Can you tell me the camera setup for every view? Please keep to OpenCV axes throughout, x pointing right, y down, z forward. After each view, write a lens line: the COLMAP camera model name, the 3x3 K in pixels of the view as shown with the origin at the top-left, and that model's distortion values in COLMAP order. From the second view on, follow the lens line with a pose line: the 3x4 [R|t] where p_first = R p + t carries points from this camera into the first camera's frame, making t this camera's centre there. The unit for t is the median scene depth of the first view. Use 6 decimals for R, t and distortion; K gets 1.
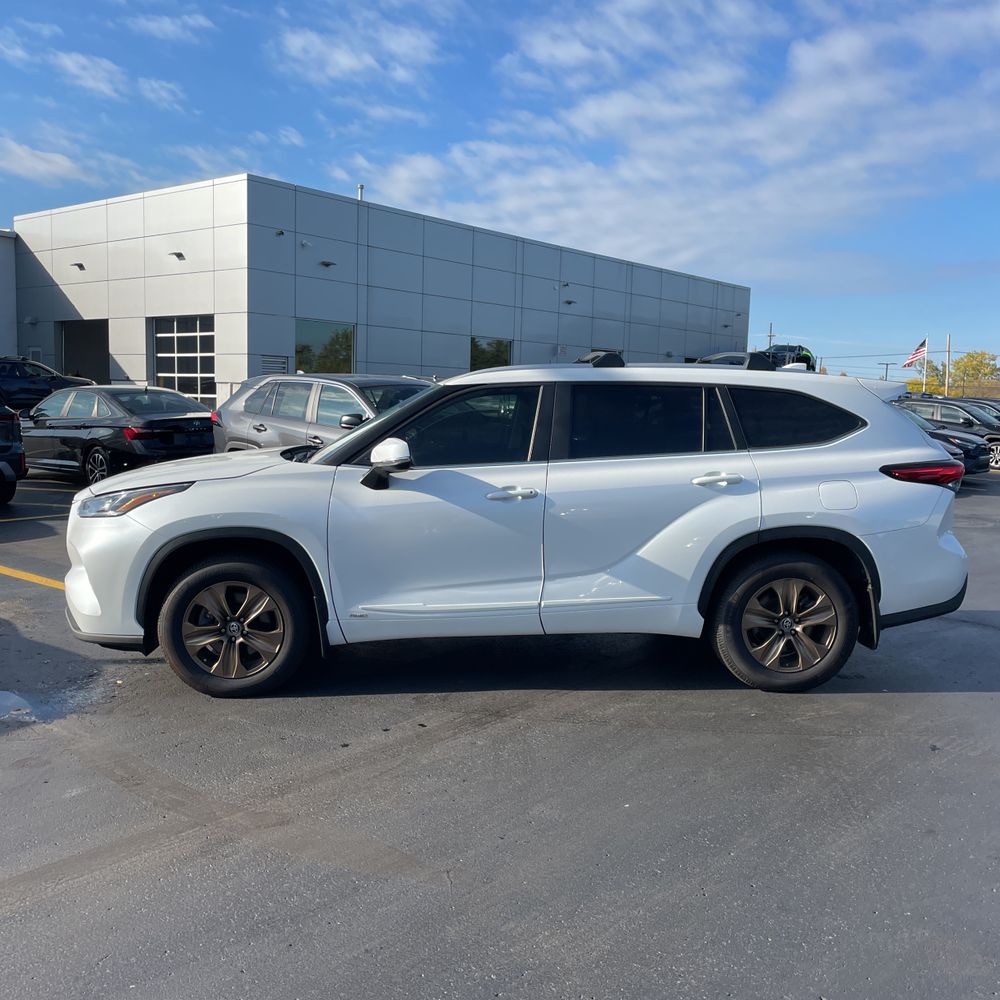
lens RADIAL K [[1010.4, 0, 500.7], [0, 1010.4, 522.1], [0, 0, 1]] dist [0.059248, -0.080951]
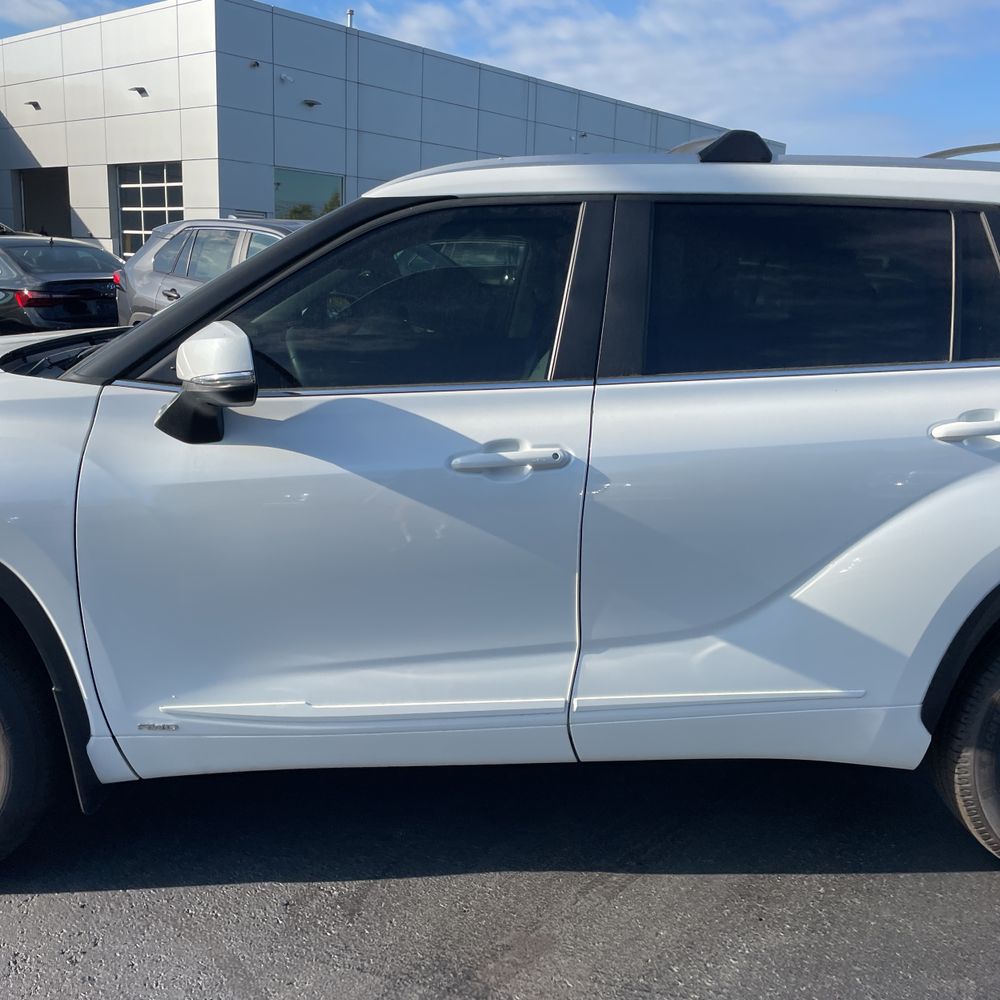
lens RADIAL K [[1008.8, 0, 500.0], [0, 1008.8, 500.0], [0, 0, 1]] dist [0.036172, -0.012837]
pose [[0.999865, 0.014802, -0.007190, 0.009977], [-0.013971, 0.994437, 0.104399, -0.052450], [0.008695, -0.104284, 0.994510, 0.550929]]
